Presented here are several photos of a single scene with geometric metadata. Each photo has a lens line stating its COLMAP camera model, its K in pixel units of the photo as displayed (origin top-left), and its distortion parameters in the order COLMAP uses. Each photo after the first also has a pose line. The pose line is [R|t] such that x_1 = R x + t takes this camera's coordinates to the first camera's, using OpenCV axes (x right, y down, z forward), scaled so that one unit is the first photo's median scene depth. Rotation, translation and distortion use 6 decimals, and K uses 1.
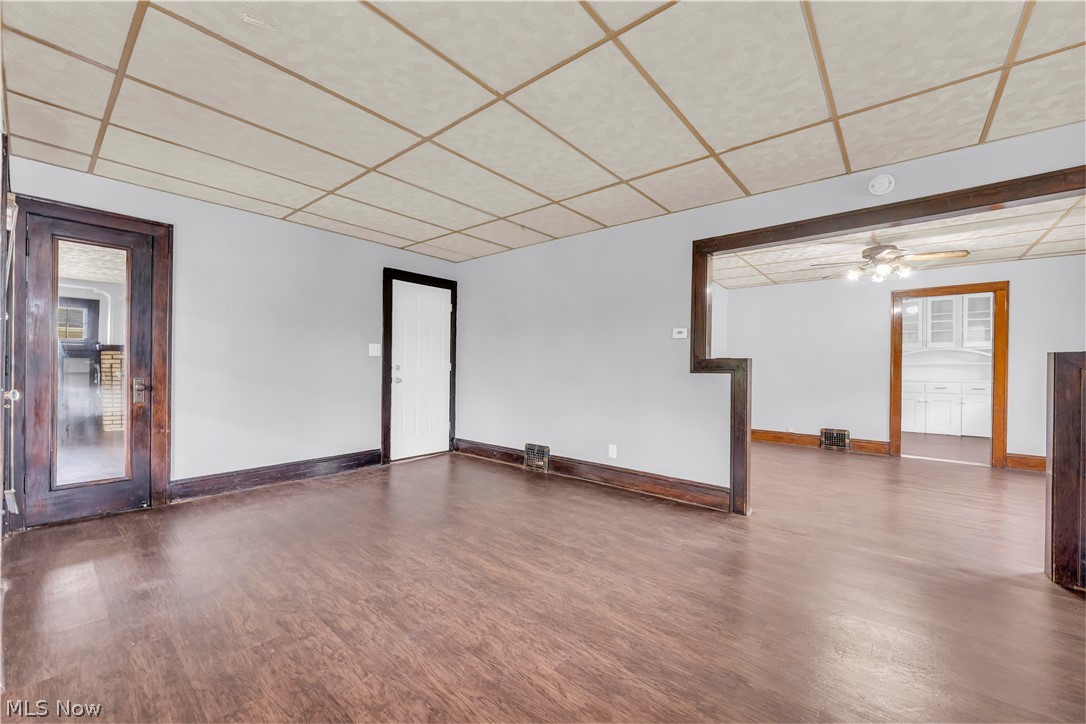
lens RADIAL K [[457.3, 0, 546.4], [0, 457.3, 372.2], [0, 0, 1]] dist [-0.001389, -0.000495]
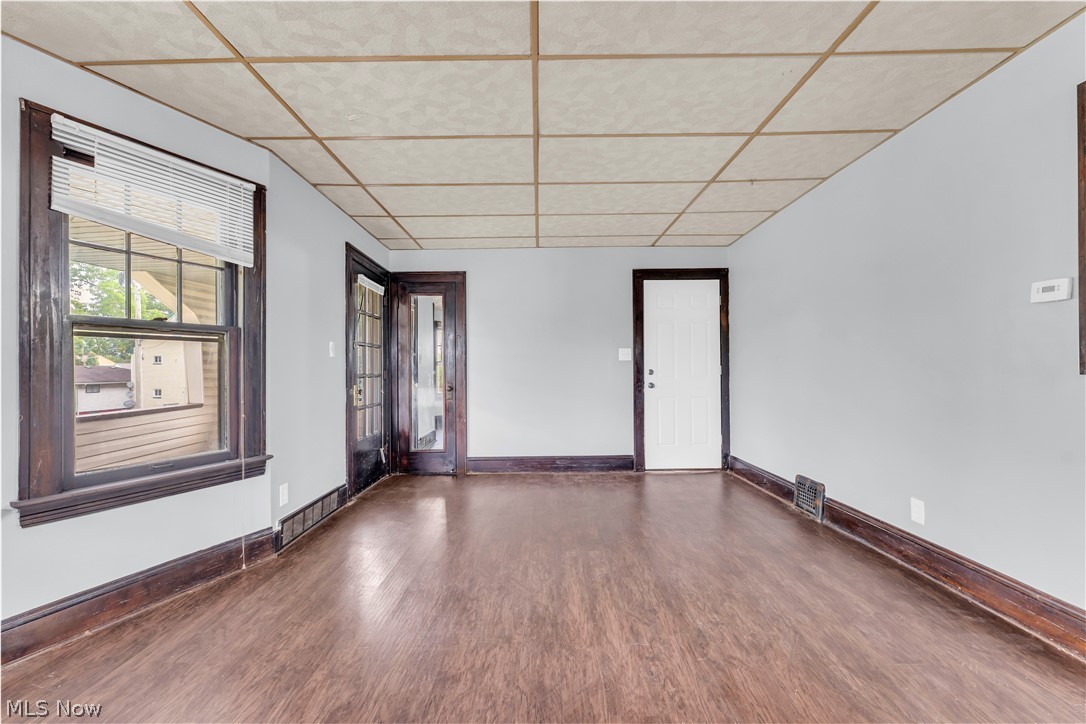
lens RADIAL K [[457.3, 0, 546.4], [0, 457.3, 372.2], [0, 0, 1]] dist [-0.001389, -0.000495]
pose [[0.602808, -0.014988, -0.797745, 0.305335], [0.007320, 0.999885, -0.013254, 0.001354], [0.797852, 0.002150, 0.602849, 0.259797]]
